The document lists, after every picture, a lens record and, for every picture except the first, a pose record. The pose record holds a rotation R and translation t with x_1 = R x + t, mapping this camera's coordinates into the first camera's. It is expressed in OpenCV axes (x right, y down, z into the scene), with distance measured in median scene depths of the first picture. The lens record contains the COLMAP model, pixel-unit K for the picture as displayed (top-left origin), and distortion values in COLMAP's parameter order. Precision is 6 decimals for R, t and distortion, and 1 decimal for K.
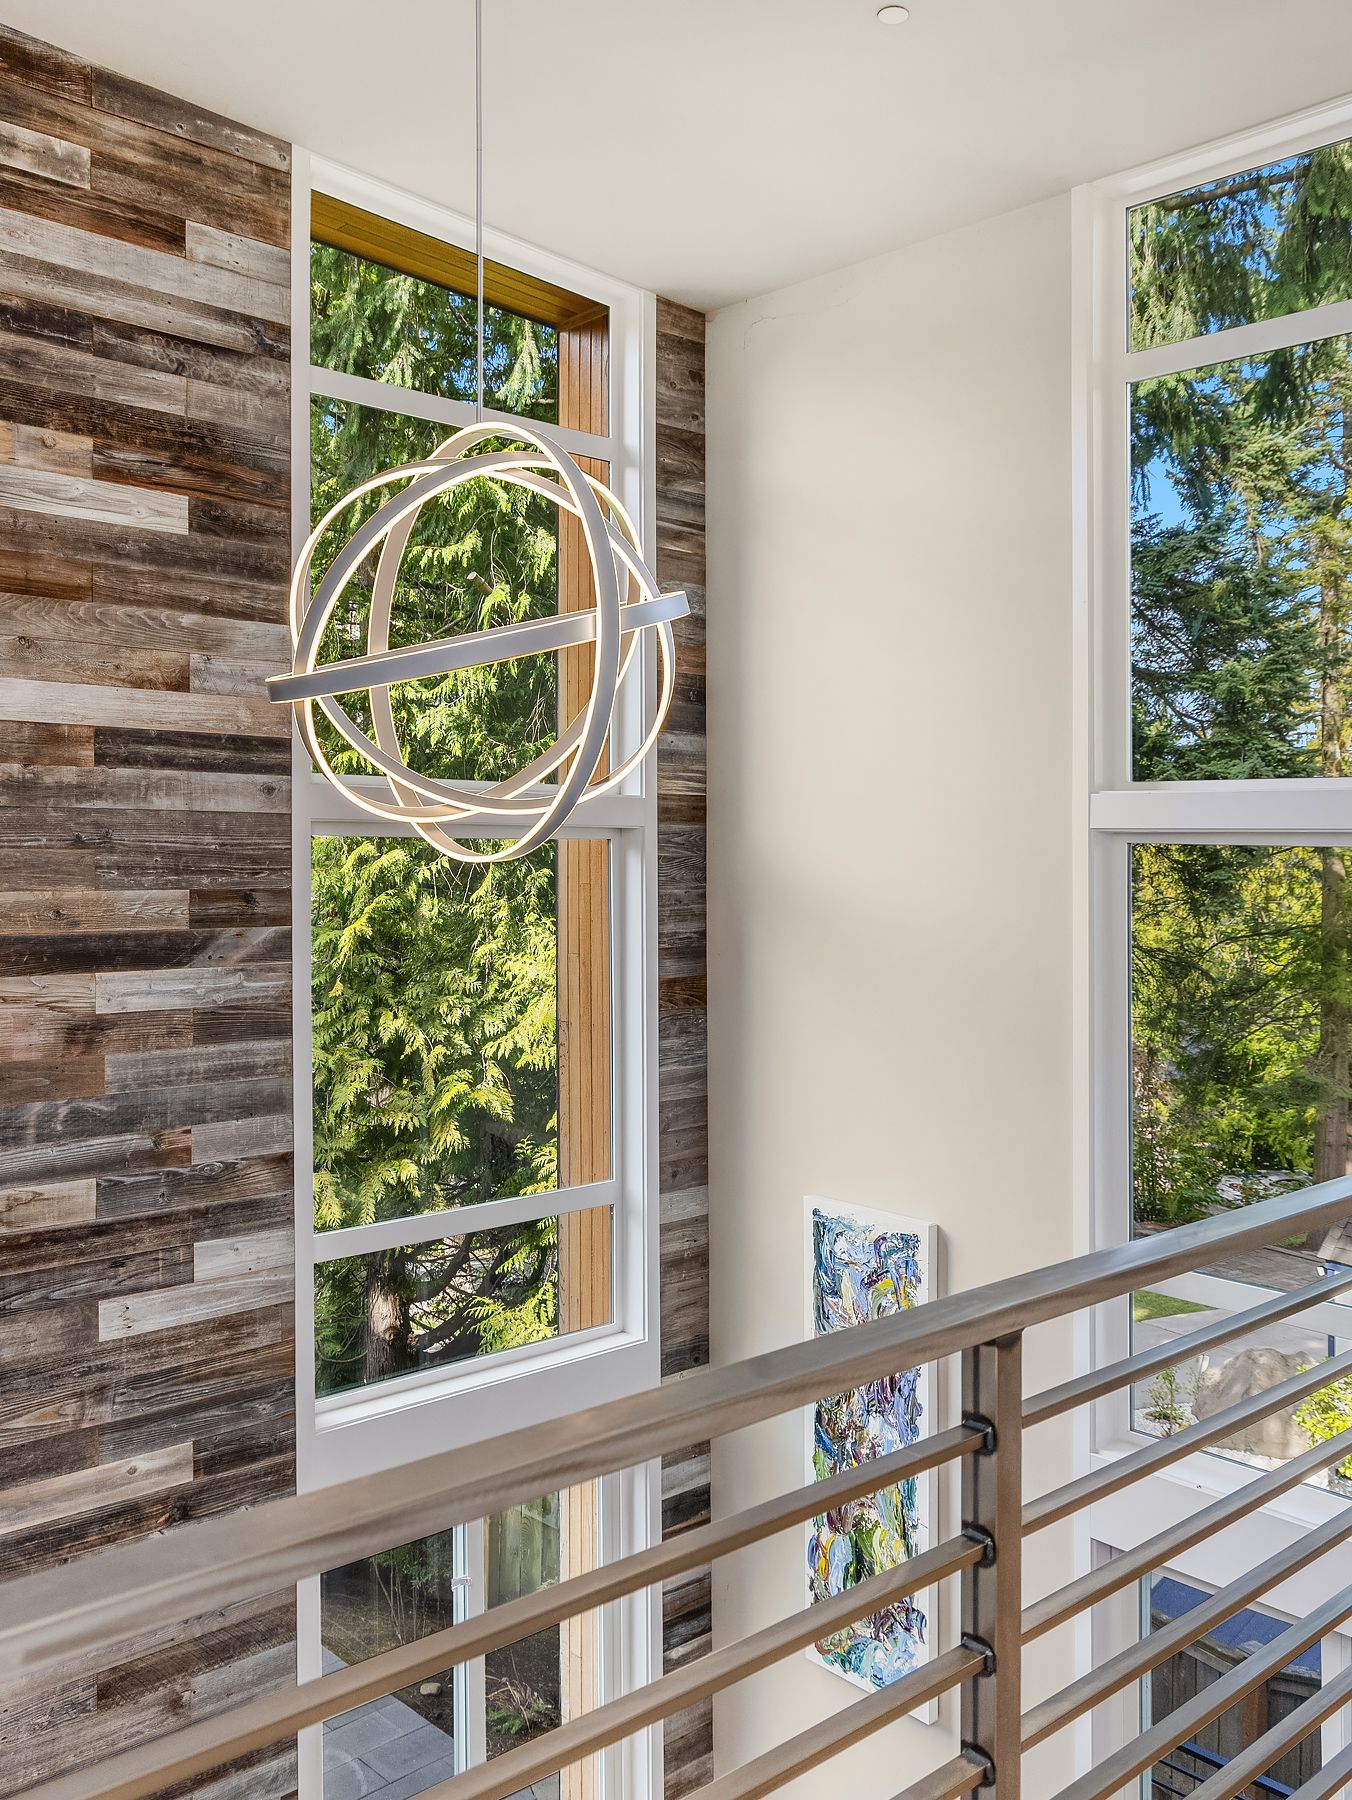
lens RADIAL K [[1538.4, 0, 675.6], [0, 1538.4, 880.9], [0, 0, 1]] dist [-0.002607, -0.001759]
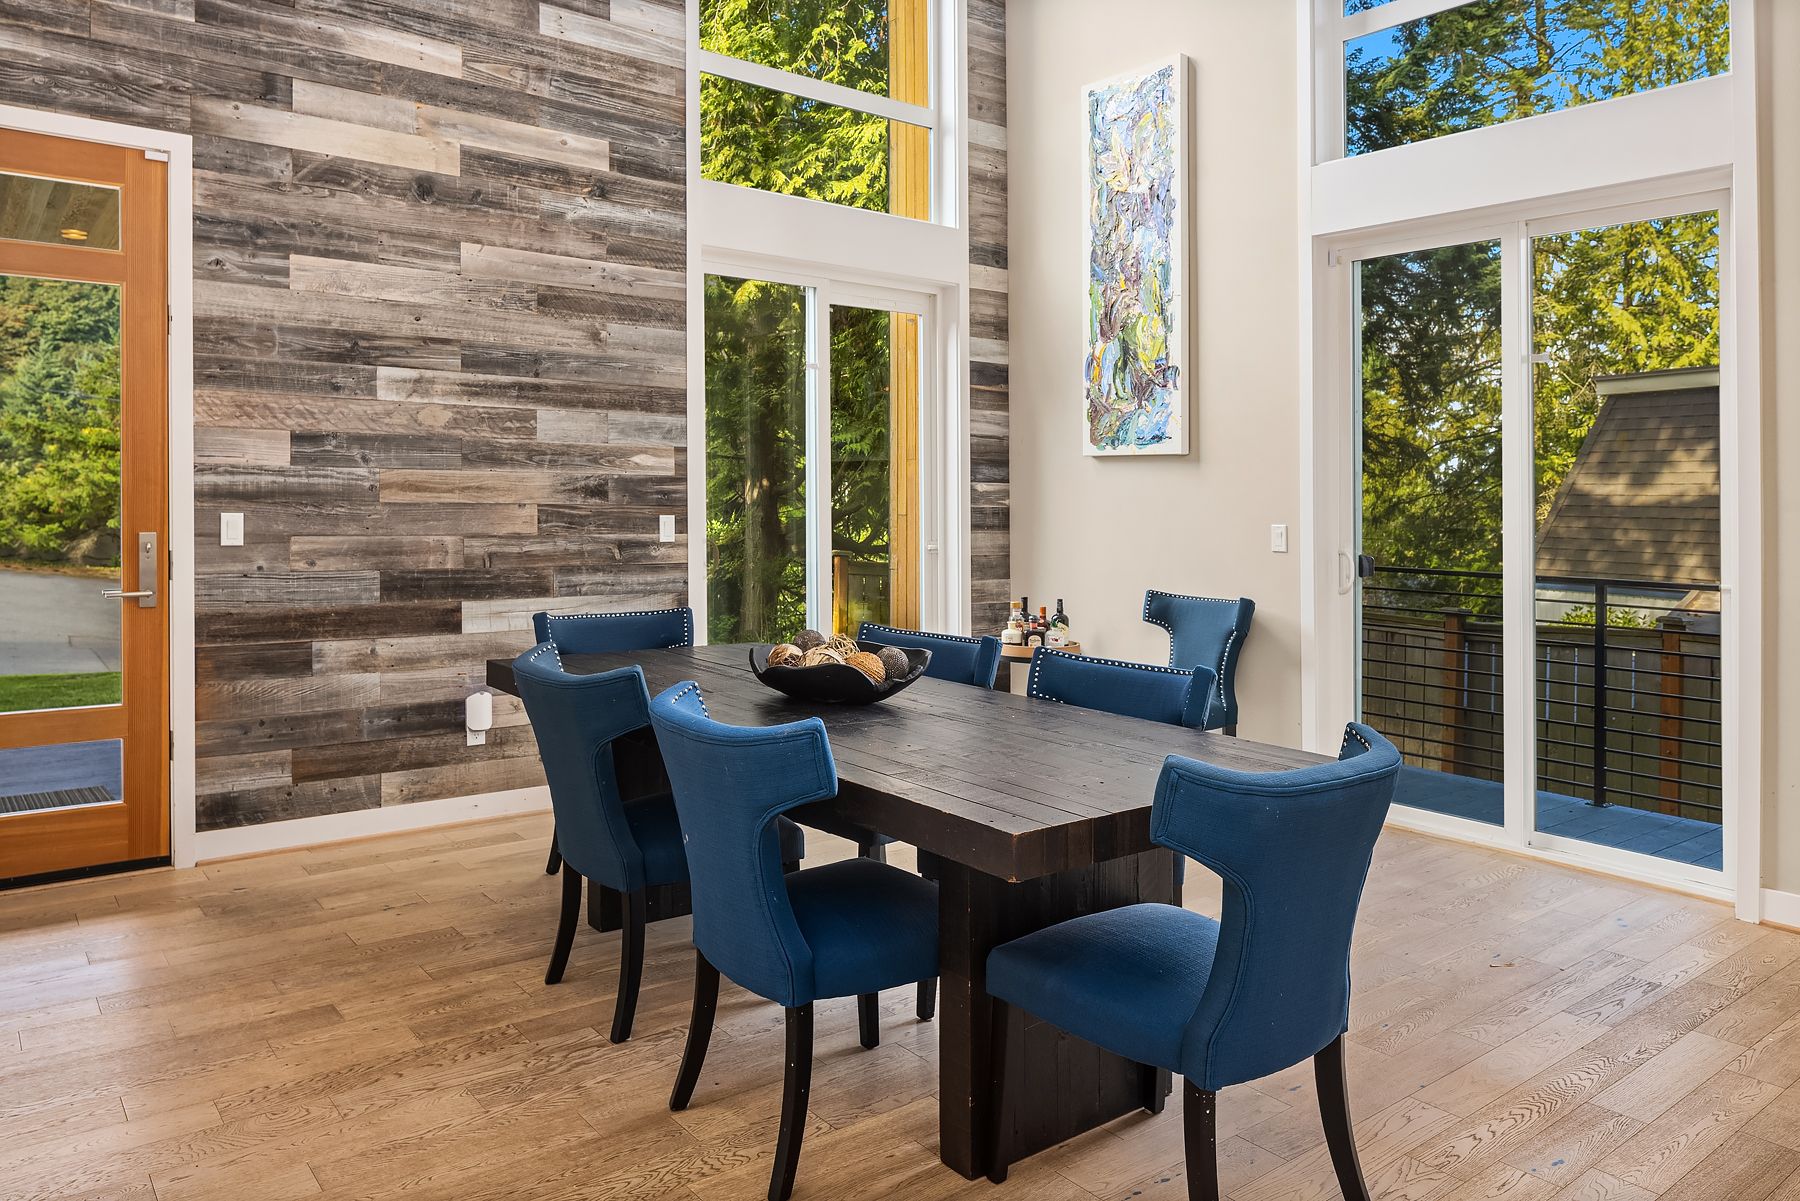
lens RADIAL K [[1231.2, 0, 895.5], [0, 1231.2, 597.3], [0, 0, 1]] dist [-0.011228, 0.000123]
pose [[0.997119, 0.001653, -0.075836, 0.007709], [-0.001652, 0.999999, 0.000075, 0.631542], [0.075836, 0.000051, 0.997120, -0.020946]]
